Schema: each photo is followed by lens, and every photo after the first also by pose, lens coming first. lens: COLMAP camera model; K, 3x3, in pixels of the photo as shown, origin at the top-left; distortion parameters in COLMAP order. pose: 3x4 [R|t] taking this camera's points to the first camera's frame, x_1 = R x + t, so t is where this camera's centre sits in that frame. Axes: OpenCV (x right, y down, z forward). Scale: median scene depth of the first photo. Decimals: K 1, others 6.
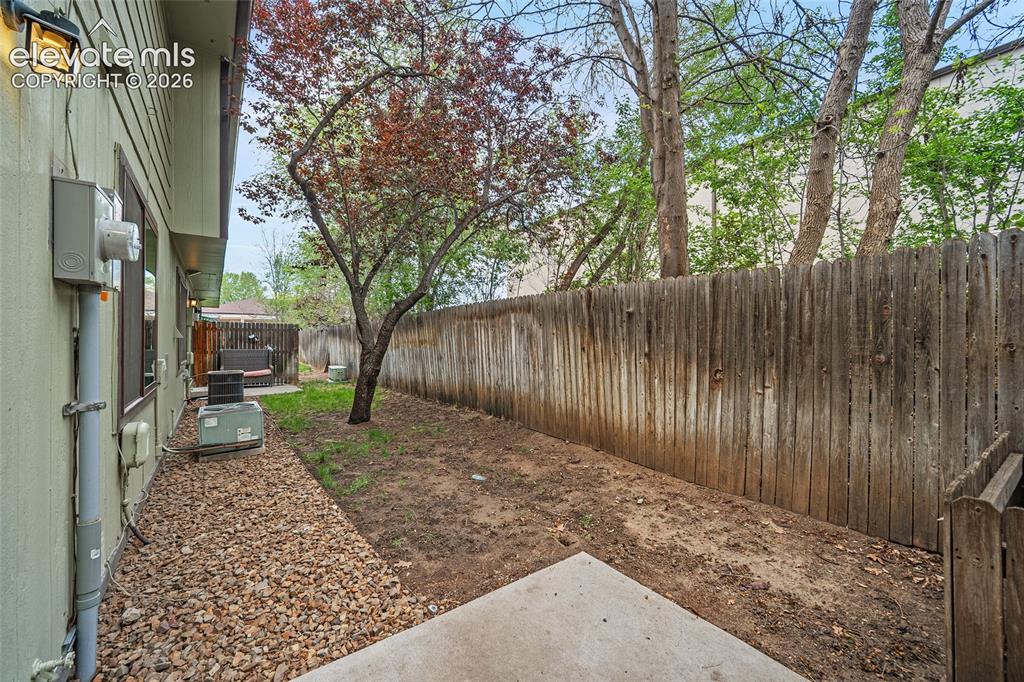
lens RADIAL K [[408.7, 0, 508.7], [0, 408.7, 341.4], [0, 0, 1]] dist [-0.002847, 0.000204]
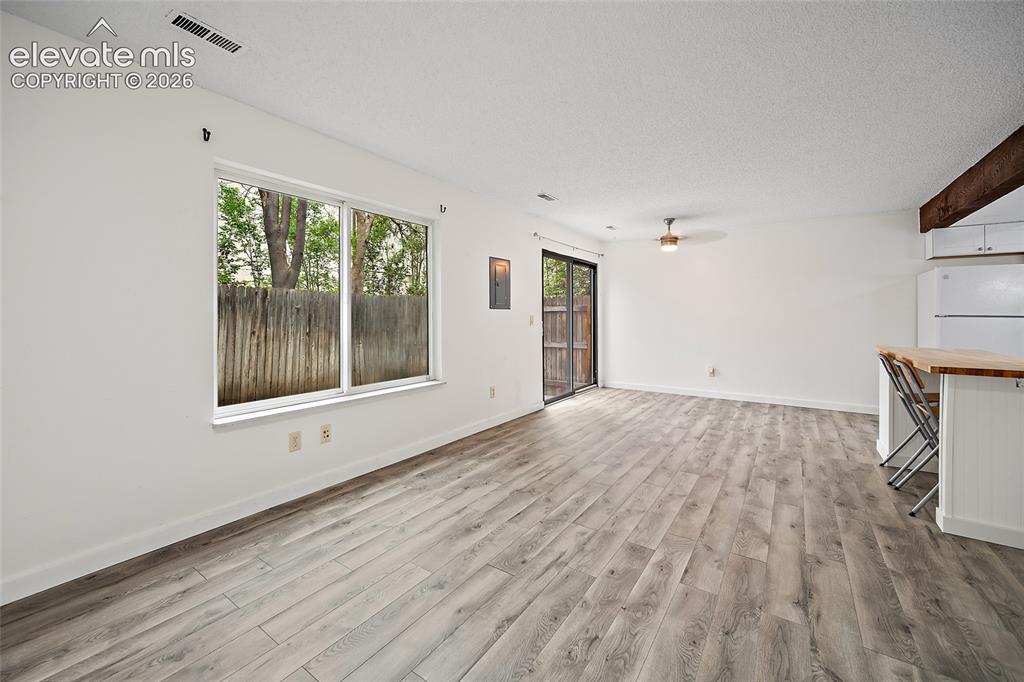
lens RADIAL K [[416.5, 0, 513.1], [0, 416.5, 311.0], [0, 0, 1]] dist [-0.001114, -0.000451]
pose [[-0.343084, 0.010791, 0.939243, -1.599440], [0.000143, 0.999935, -0.011436, -0.042255], [-0.939305, -0.003789, -0.343063, 0.791150]]
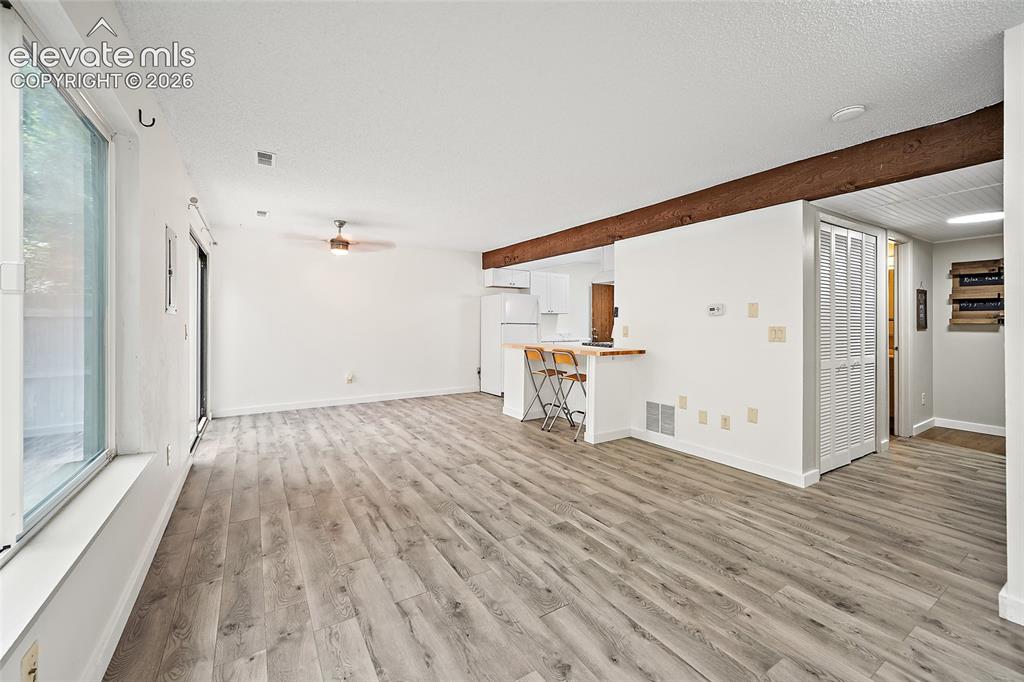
lens RADIAL K [[408.7, 0, 511.7], [0, 408.7, 322.2], [0, 0, 1]] dist [-0.002847, 0.000204]
pose [[-0.998096, 0.000528, 0.061675, -1.101242], [0.000554, 1.000000, 0.000410, -0.047840], [-0.061675, 0.000443, -0.998096, 1.074875]]
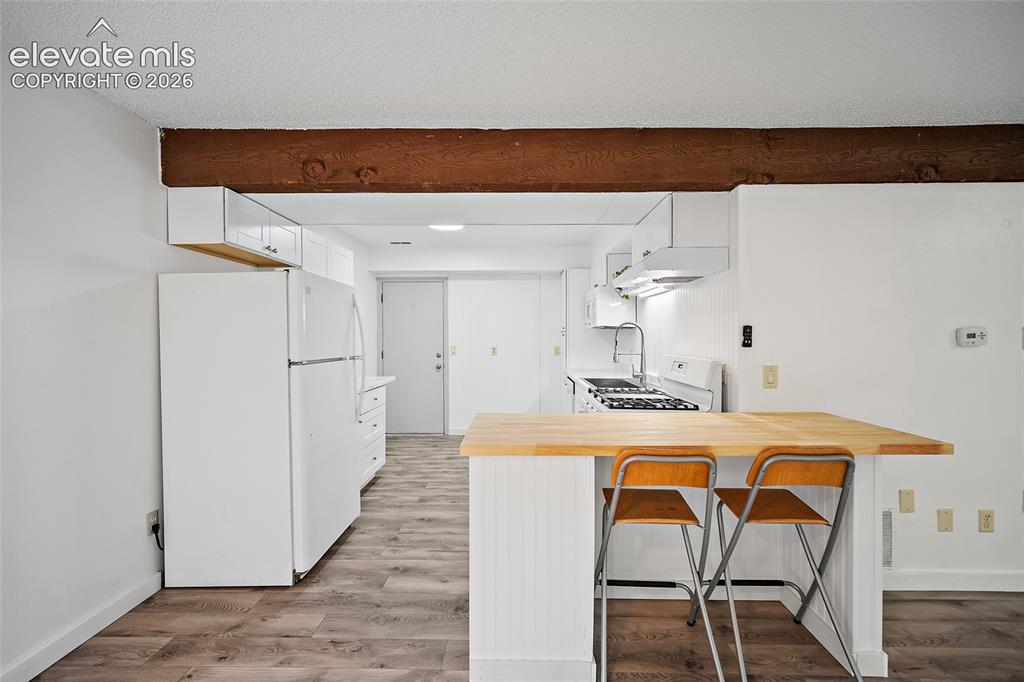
lens RADIAL K [[408.7, 0, 513.6], [0, 408.7, 338.4], [0, 0, 1]] dist [-0.002847, 0.000204]
pose [[-0.600683, 0.009152, -0.799435, -0.692329], [0.002198, 0.999950, 0.009796, -0.079619], [0.799484, 0.004127, -0.600673, -0.050125]]
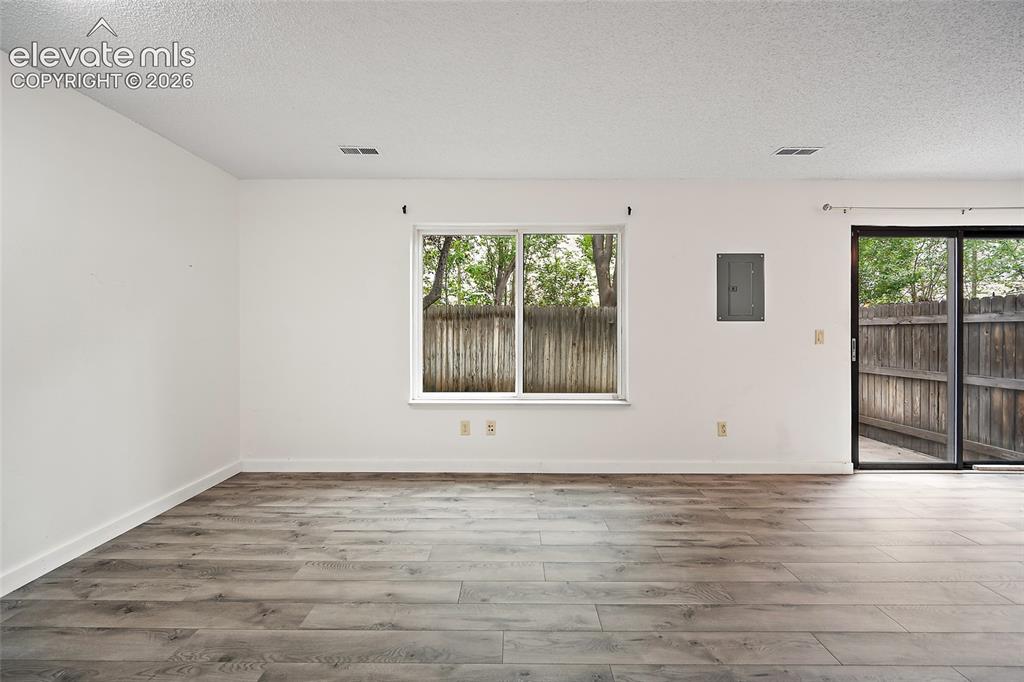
lens RADIAL K [[408.7, 0, 510.9], [0, 408.7, 331.9], [0, 0, 1]] dist [-0.002847, 0.000204]
pose [[0.589198, -0.002642, 0.807984, -1.469370], [-0.000120, 0.999994, 0.003357, -0.041363], [-0.807989, -0.002075, 0.589194, 0.304116]]
